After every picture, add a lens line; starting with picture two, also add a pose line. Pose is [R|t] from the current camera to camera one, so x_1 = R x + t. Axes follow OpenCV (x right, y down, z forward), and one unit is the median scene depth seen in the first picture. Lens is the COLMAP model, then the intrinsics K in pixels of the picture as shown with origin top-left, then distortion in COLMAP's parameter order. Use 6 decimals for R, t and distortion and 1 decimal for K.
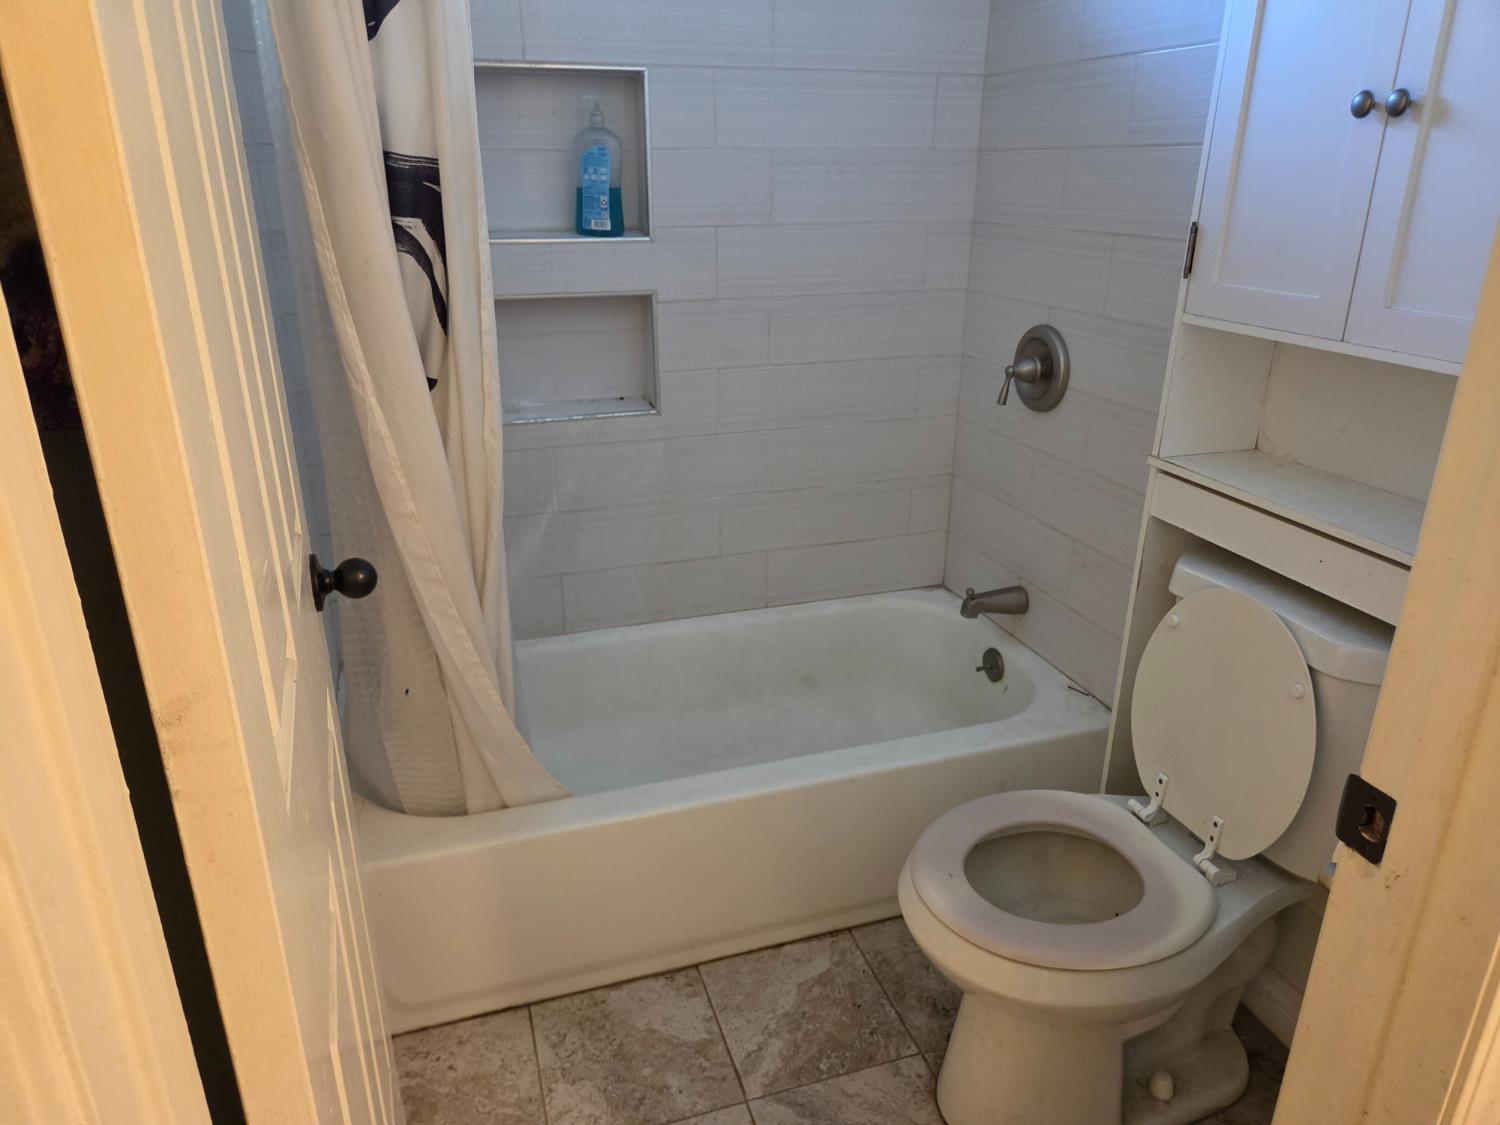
lens RADIAL K [[1013.7, 0, 749.0], [0, 1013.7, 553.9], [0, 0, 1]] dist [0.068972, -0.056033]
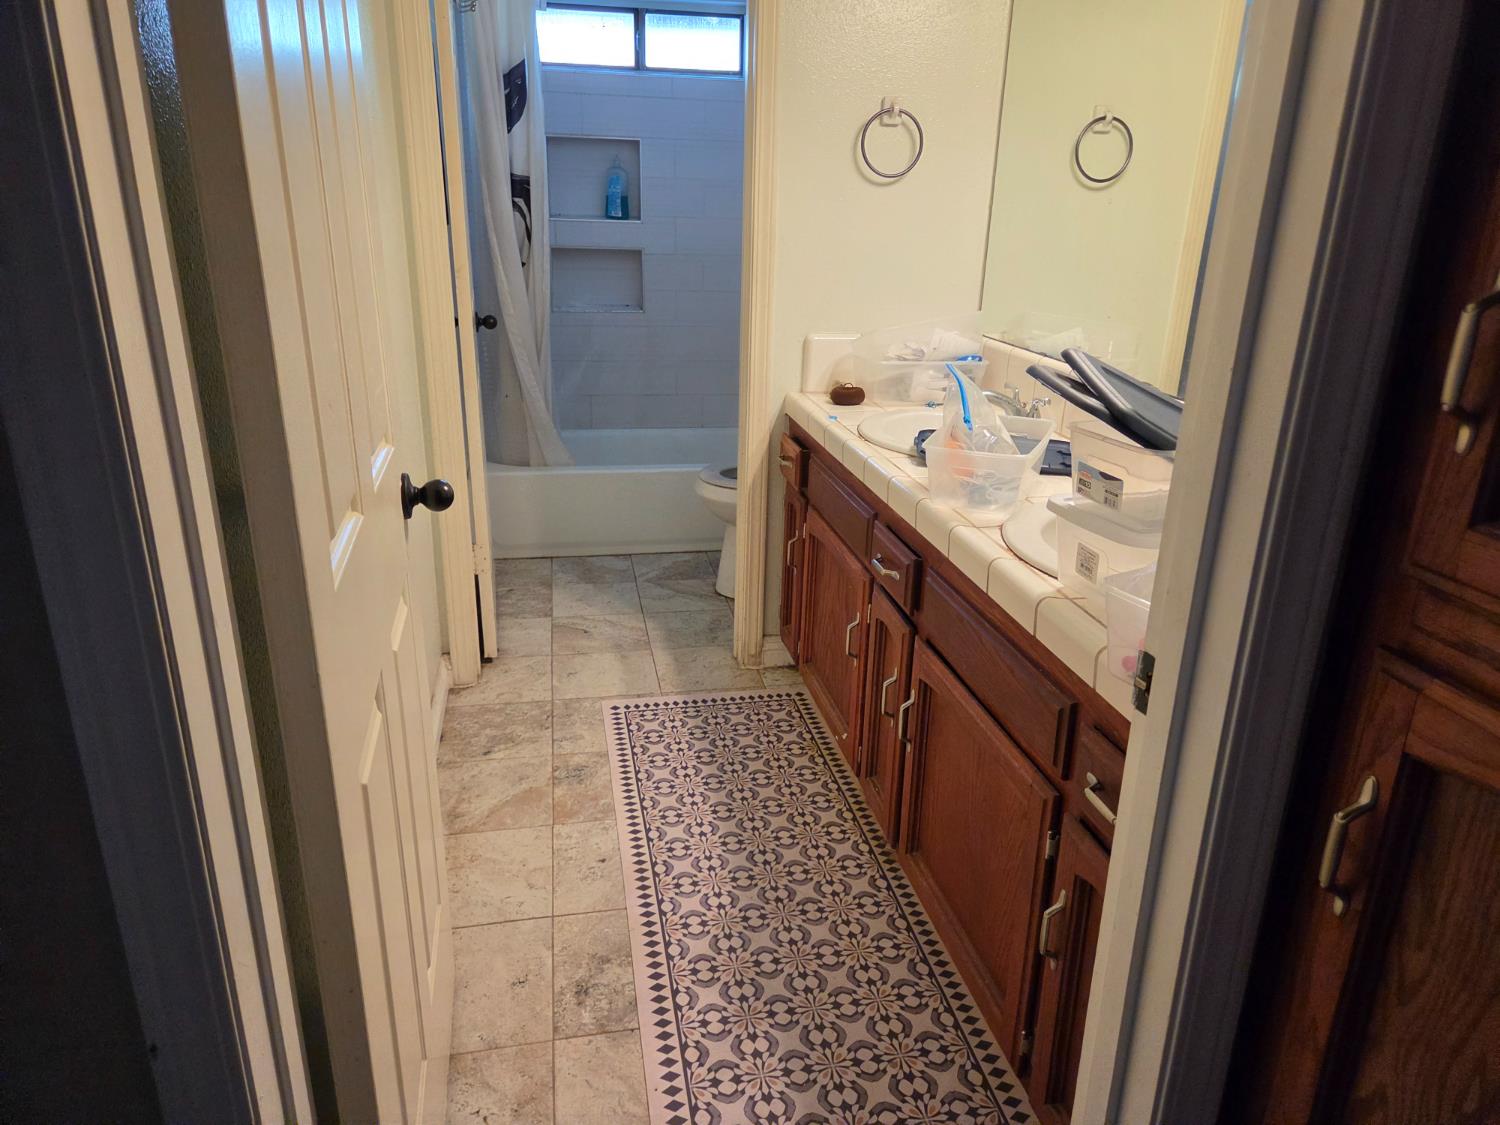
lens RADIAL K [[1013.7, 0, 750.3], [0, 1013.7, 564.5], [0, 0, 1]] dist [0.068972, -0.056033]
pose [[0.991573, 0.062583, -0.113428, 0.496591], [-0.065453, 0.997619, -0.021751, 0.506186], [0.111797, 0.028991, 0.993308, -1.224936]]
